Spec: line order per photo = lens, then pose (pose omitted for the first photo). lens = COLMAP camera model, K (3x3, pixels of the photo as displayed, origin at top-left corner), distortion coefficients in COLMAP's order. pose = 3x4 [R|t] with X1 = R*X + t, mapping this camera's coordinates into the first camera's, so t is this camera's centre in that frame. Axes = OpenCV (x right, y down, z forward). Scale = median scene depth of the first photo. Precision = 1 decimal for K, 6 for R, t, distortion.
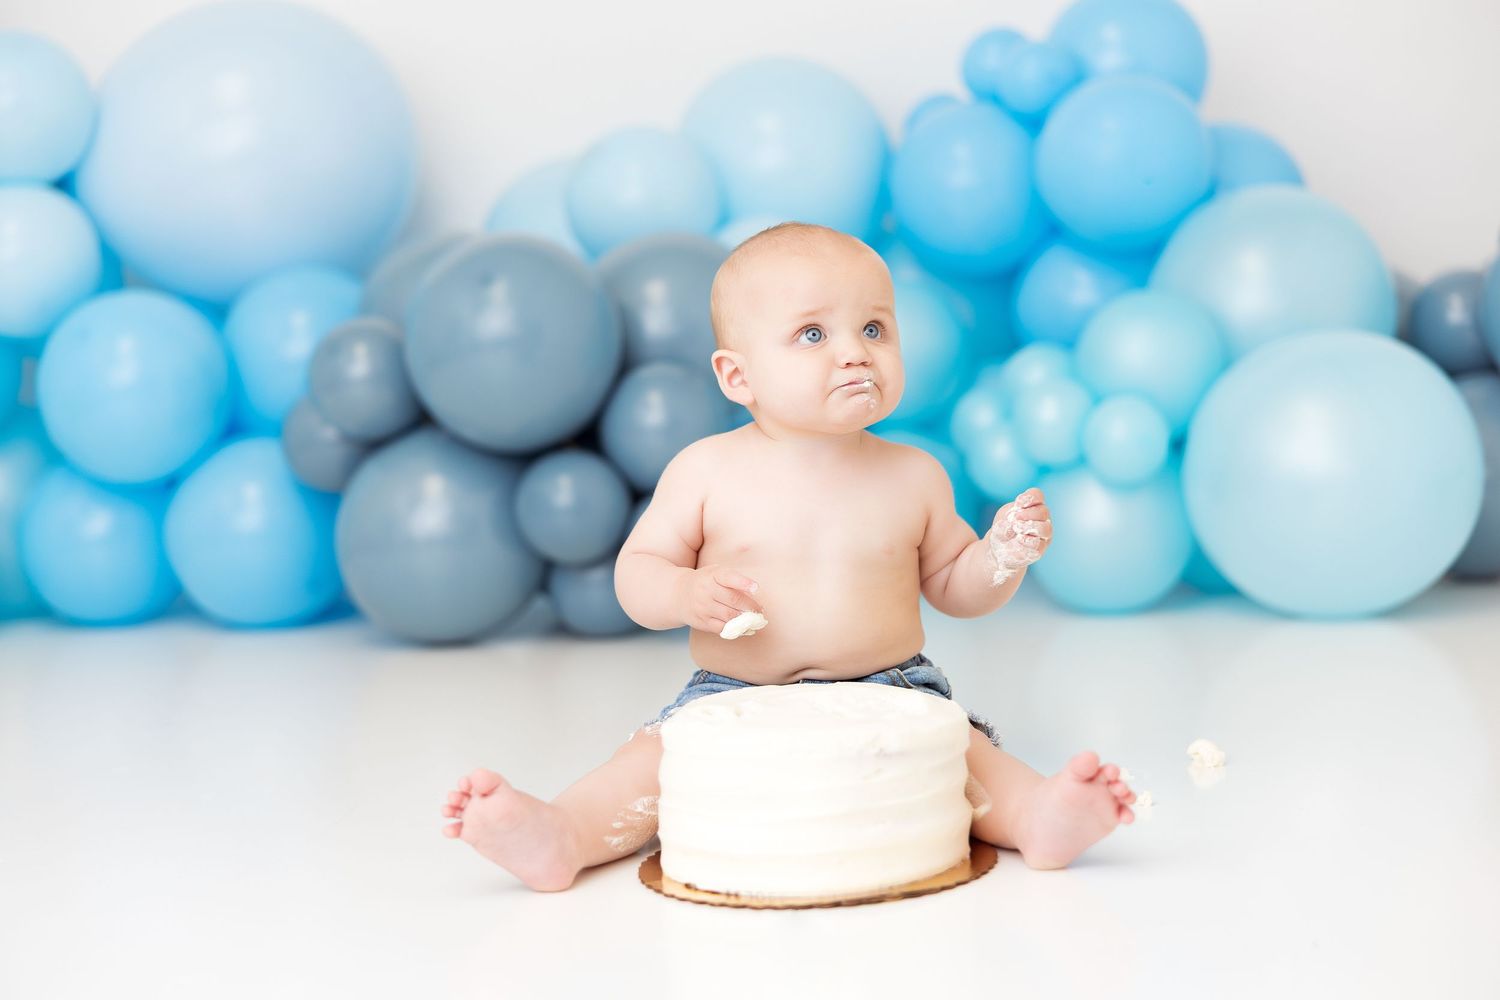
lens RADIAL K [[2755.3, 0, 742.6], [0, 2755.3, 439.3], [0, 0, 1]] dist [0.011729, 0.000000]
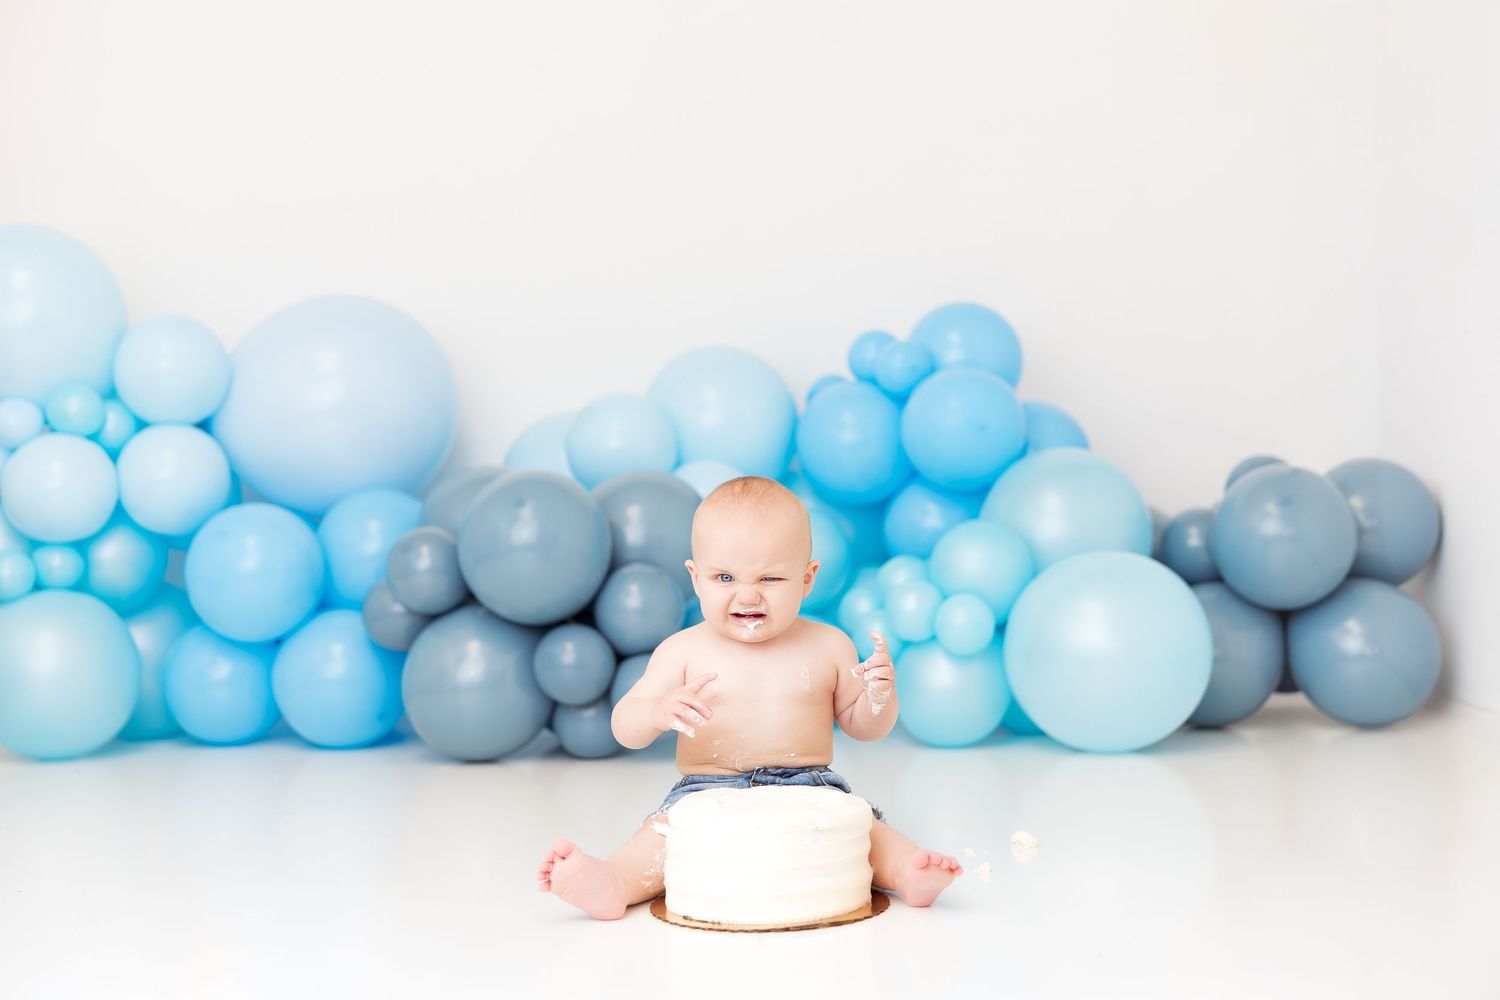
lens RADIAL K [[2148.0, 0, 743.1], [0, 2148.0, 476.6], [0, 0, 1]] dist [0.009179, 0.000000]
pose [[0.998725, 0.022644, 0.045127, -0.025768], [-0.019661, 0.997660, -0.065480, -0.001070], [-0.046504, 0.064509, 0.996833, -0.102608]]
